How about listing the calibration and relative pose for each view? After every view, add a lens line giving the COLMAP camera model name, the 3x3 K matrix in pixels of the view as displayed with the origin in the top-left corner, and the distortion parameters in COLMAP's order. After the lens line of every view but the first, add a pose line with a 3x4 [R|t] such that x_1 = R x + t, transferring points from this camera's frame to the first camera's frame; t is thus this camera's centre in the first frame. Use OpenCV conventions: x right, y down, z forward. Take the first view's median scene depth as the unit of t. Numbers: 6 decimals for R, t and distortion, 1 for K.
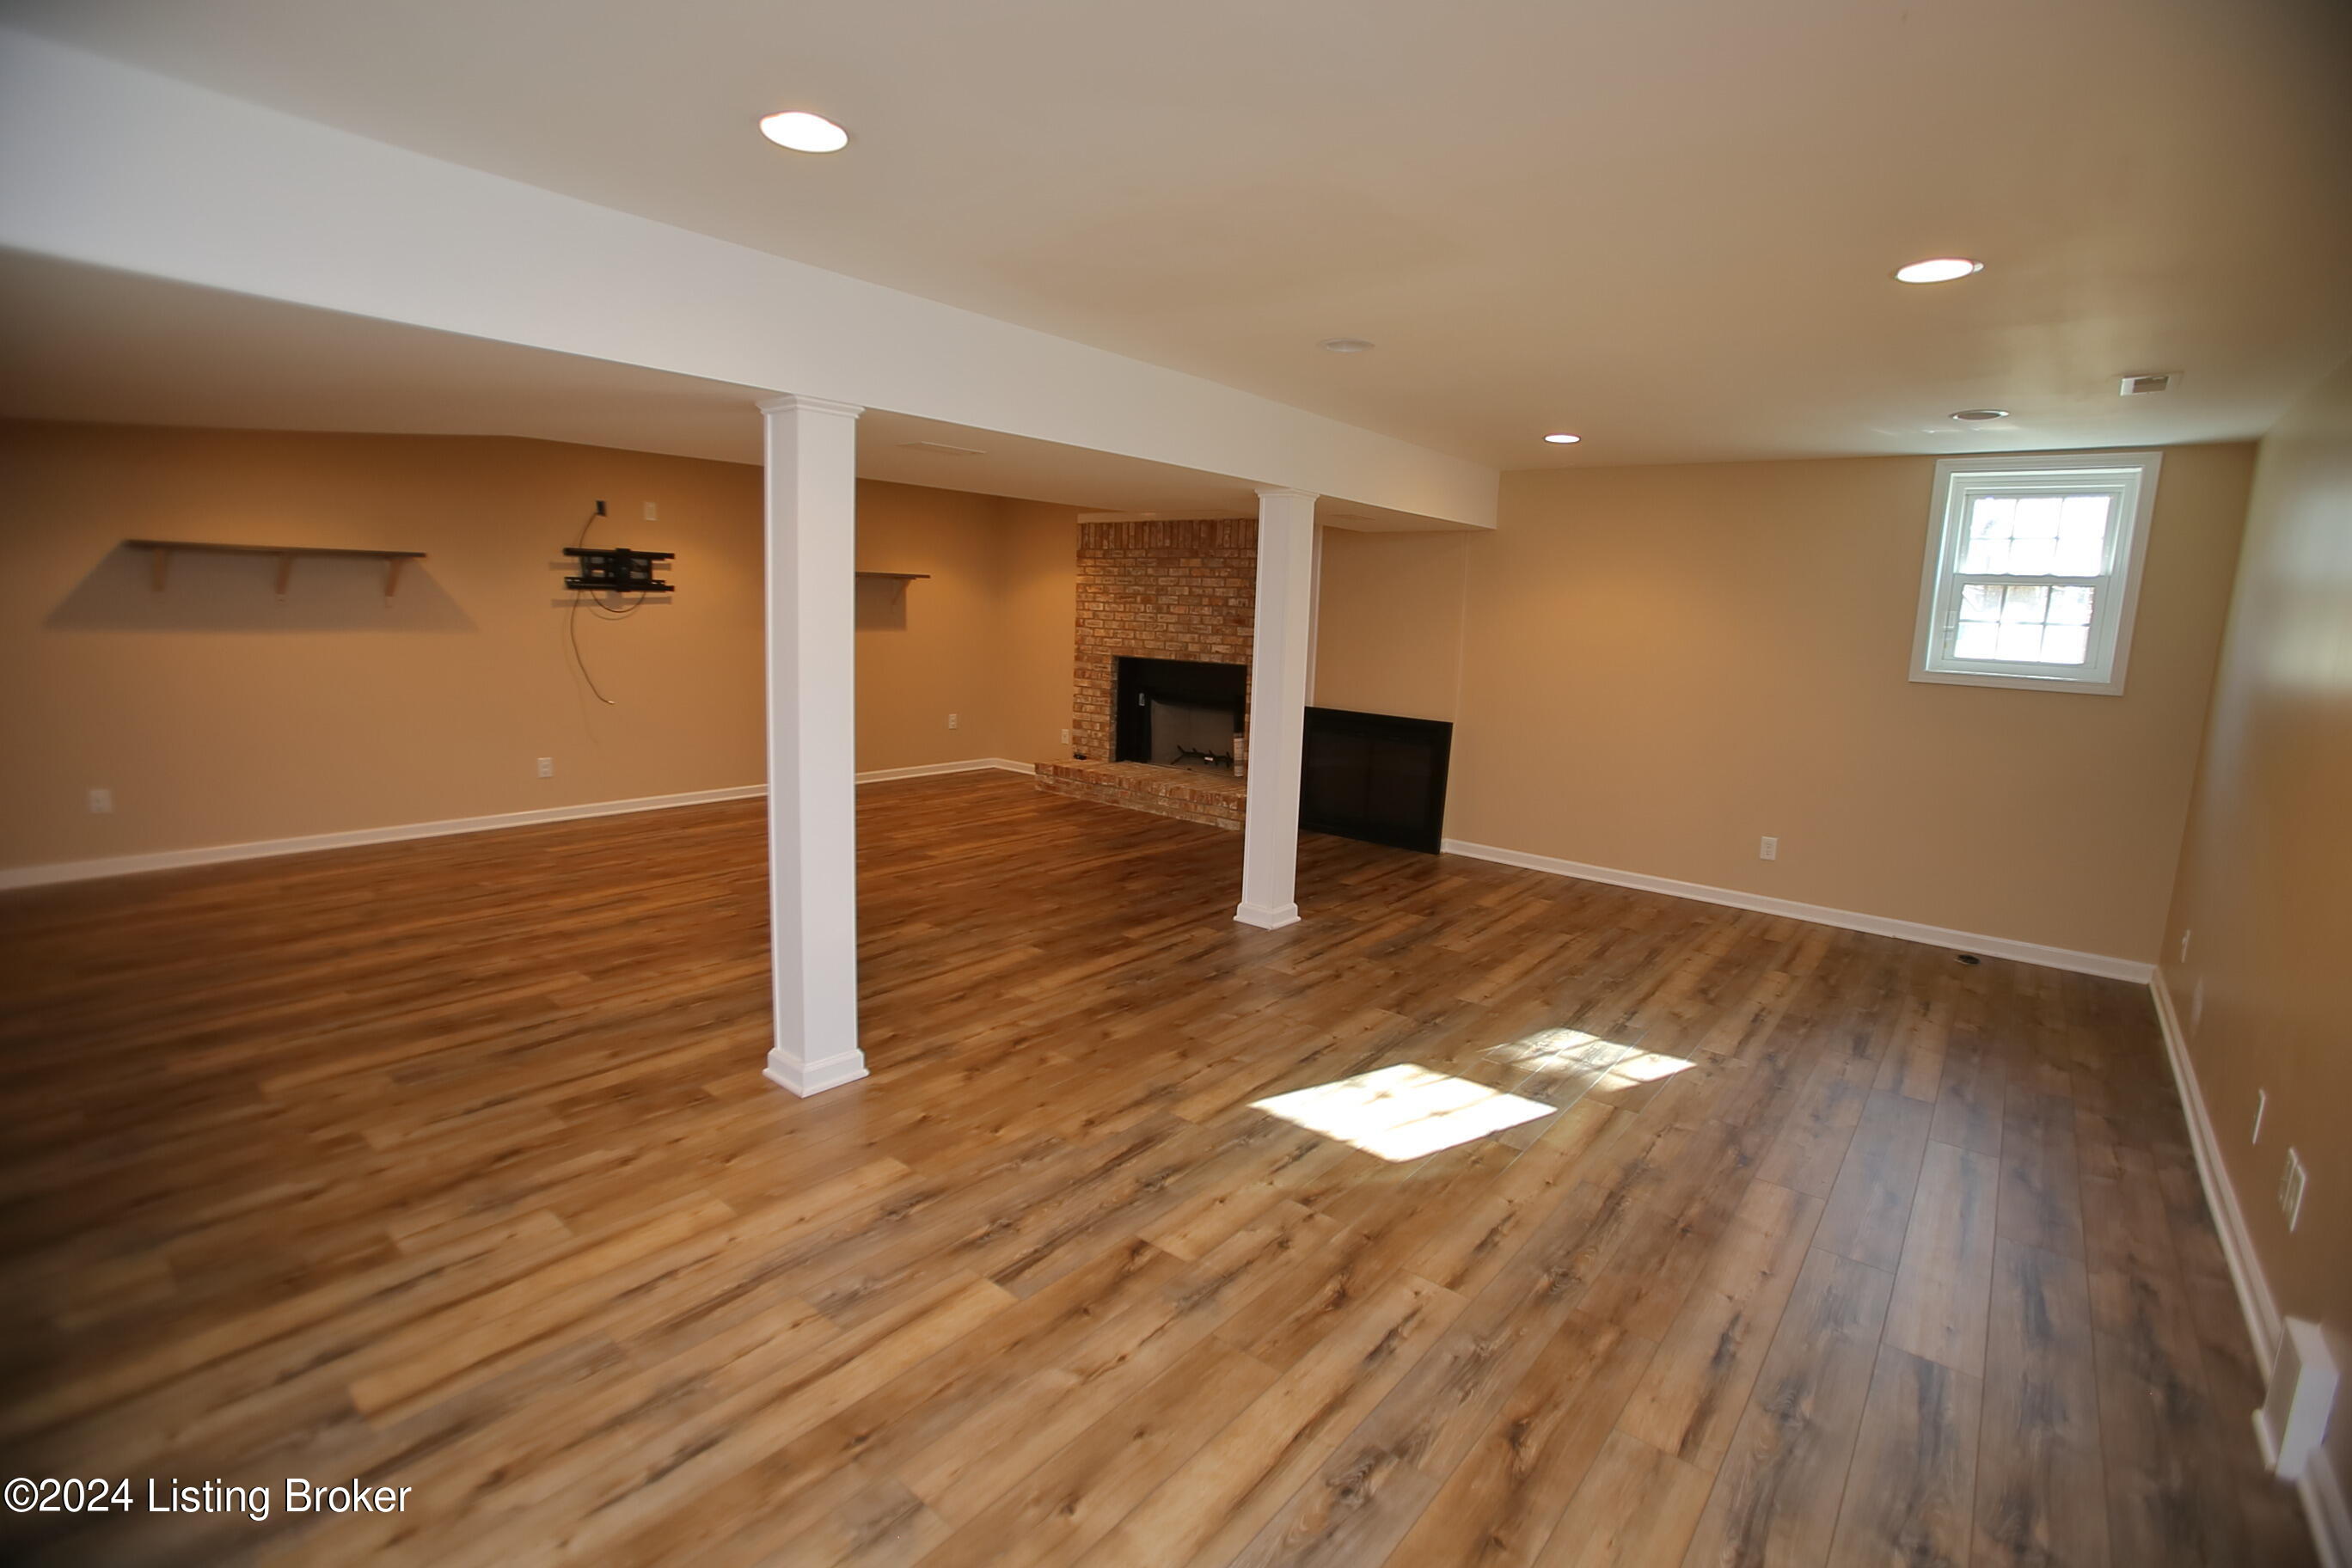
lens RADIAL K [[1099.7, 0, 1170.4], [0, 1099.7, 799.2], [0, 0, 1]] dist [-0.063267, 0.021393]
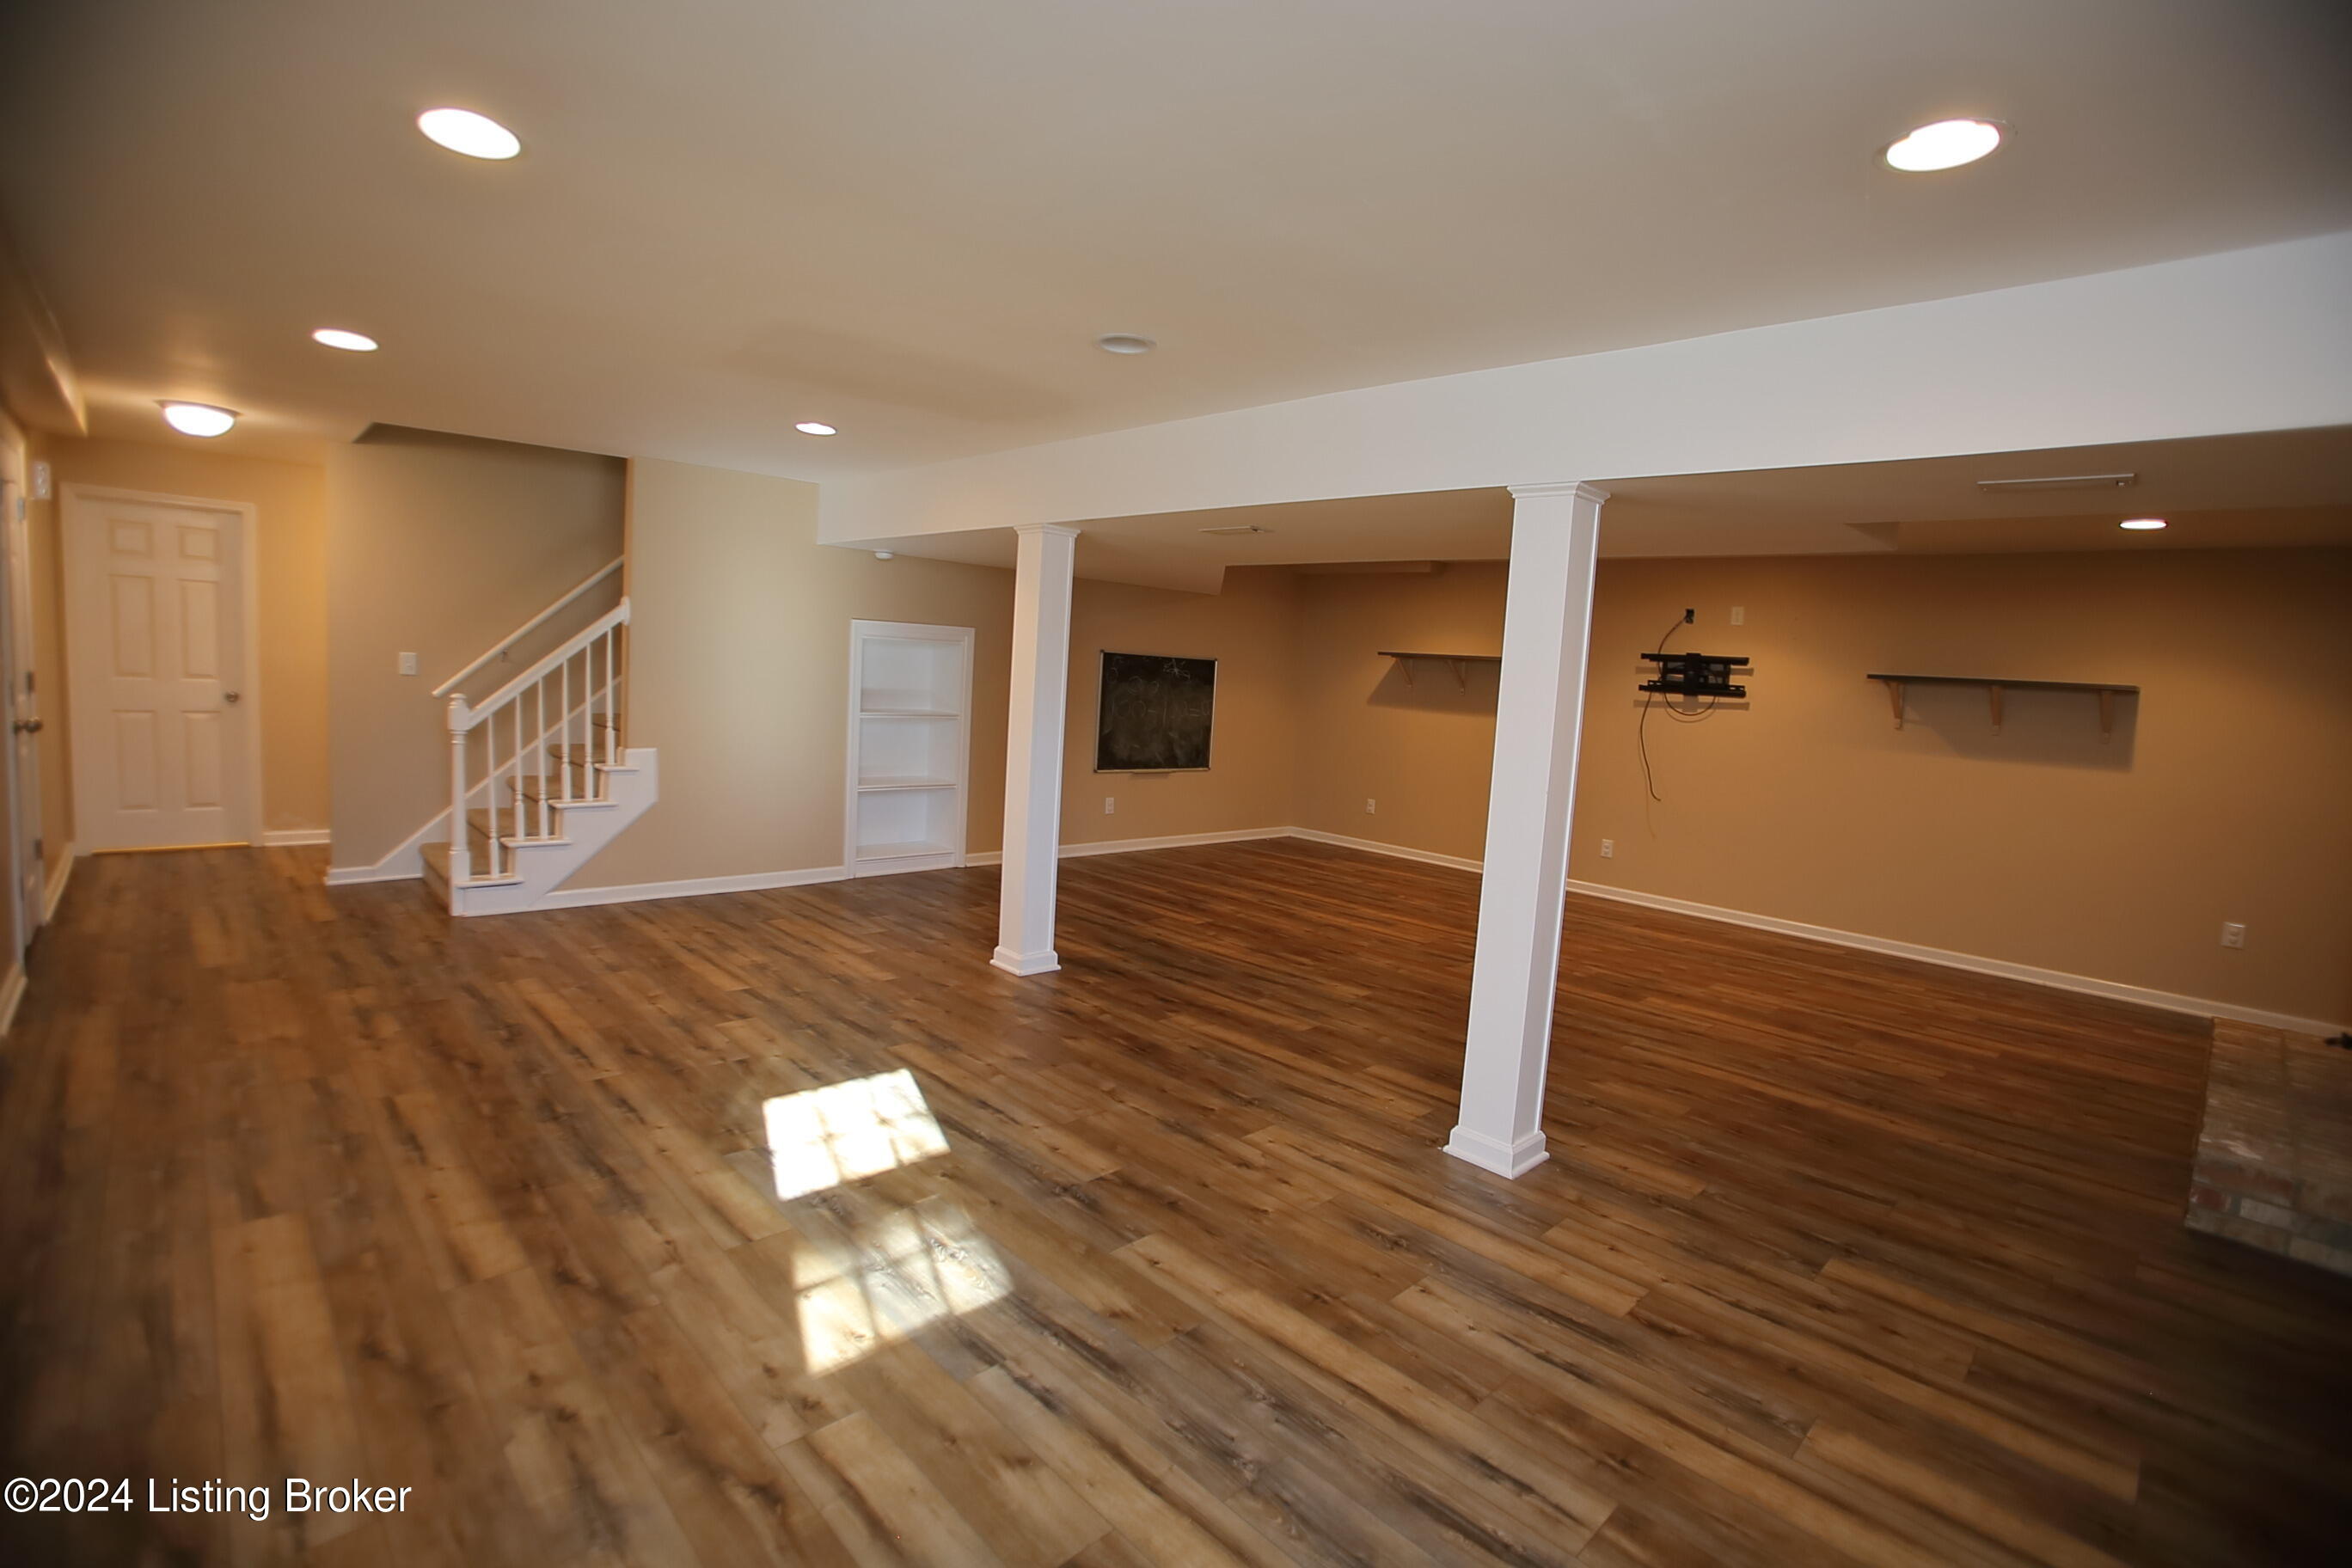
lens RADIAL K [[1099.7, 0, 1176.1], [0, 1099.7, 781.6], [0, 0, 1]] dist [-0.063267, 0.021393]
pose [[-0.137063, 0.053839, -0.989098, 0.985318], [-0.233478, 0.968633, 0.085079, -0.148353], [0.962654, 0.242594, -0.120193, 1.156639]]
